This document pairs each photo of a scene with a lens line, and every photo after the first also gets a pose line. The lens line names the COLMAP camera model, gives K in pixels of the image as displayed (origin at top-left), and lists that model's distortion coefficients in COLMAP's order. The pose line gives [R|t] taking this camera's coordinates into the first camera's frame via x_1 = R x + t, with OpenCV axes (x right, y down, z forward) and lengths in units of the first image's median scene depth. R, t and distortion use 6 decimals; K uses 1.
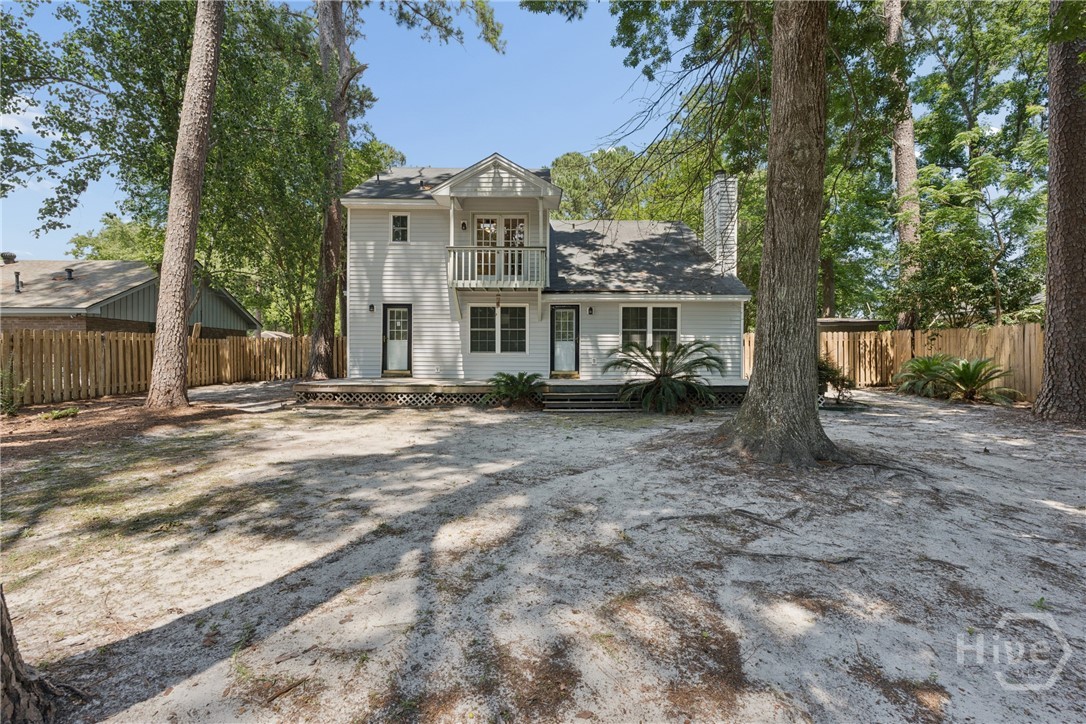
lens RADIAL K [[483.1, 0, 543.4], [0, 483.1, 361.5], [0, 0, 1]] dist [-0.001013, 0.001659]
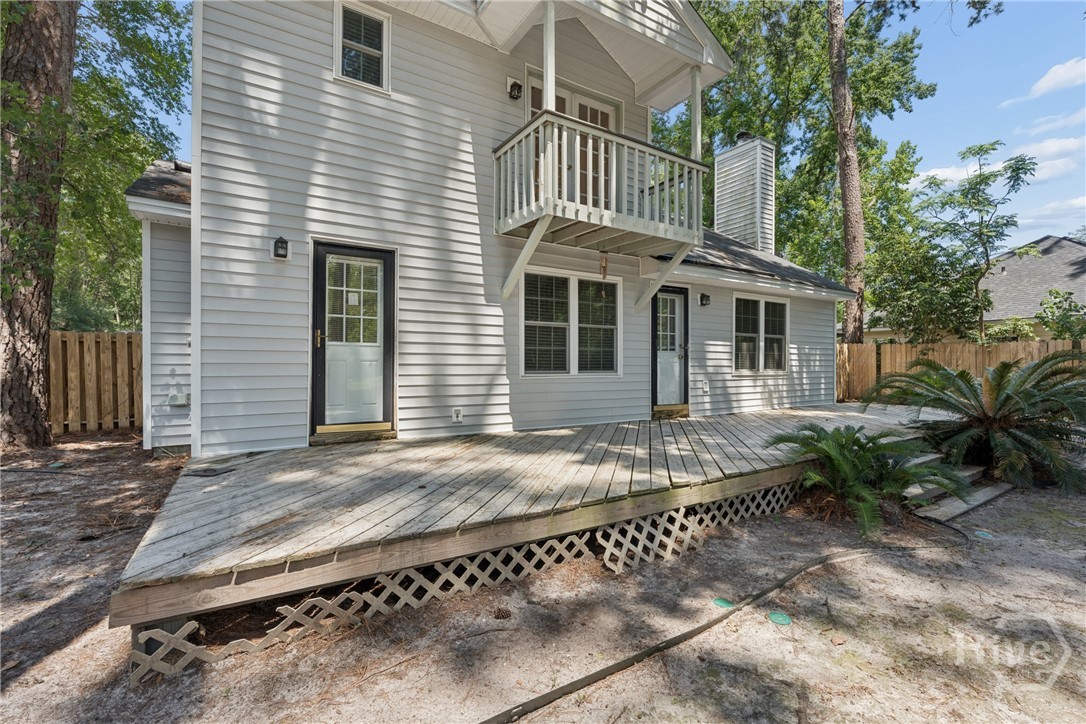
lens RADIAL K [[483.1, 0, 542.6], [0, 483.1, 362.1], [0, 0, 1]] dist [-0.001013, 0.001659]
pose [[0.850513, 0.001527, 0.525952, -0.374389], [0.007153, 0.999870, -0.014470, -0.022423], [-0.525906, 0.016069, 0.850391, 0.604690]]
